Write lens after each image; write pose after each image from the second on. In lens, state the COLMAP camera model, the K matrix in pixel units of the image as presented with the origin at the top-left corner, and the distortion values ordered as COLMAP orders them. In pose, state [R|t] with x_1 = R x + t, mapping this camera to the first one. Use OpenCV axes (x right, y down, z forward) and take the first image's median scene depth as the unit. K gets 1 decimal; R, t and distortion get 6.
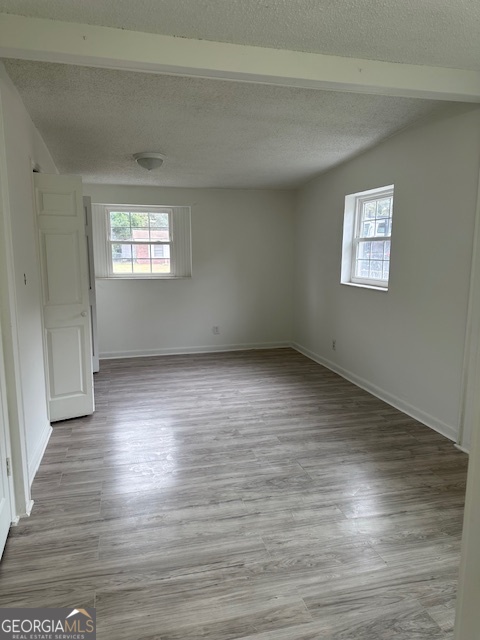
lens RADIAL K [[453.6, 0, 240.1], [0, 453.6, 317.1], [0, 0, 1]] dist [-0.008922, -0.019927]
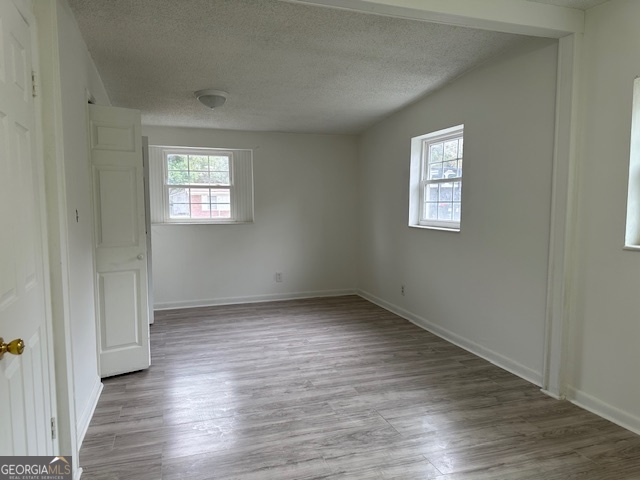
lens RADIAL K [[453.6, 0, 324.4], [0, 453.6, 239.9], [0, 0, 1]] dist [-0.008922, -0.019927]
pose [[0.997585, -0.007220, 0.069078, -0.037088], [0.011979, 0.997563, -0.068730, 0.025803], [-0.068414, 0.069392, 0.995241, 0.060157]]
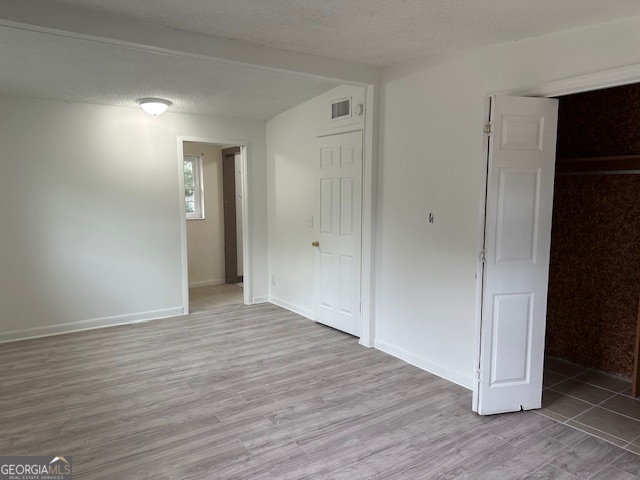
lens RADIAL K [[453.6, 0, 321.1], [0, 453.6, 240.8], [0, 0, 1]] dist [-0.008922, -0.019927]
pose [[-0.943879, 0.034993, -0.328432, 0.158827], [-0.049376, 0.968249, 0.245064, -0.244960], [0.326580, 0.247527, -0.912182, 1.628021]]
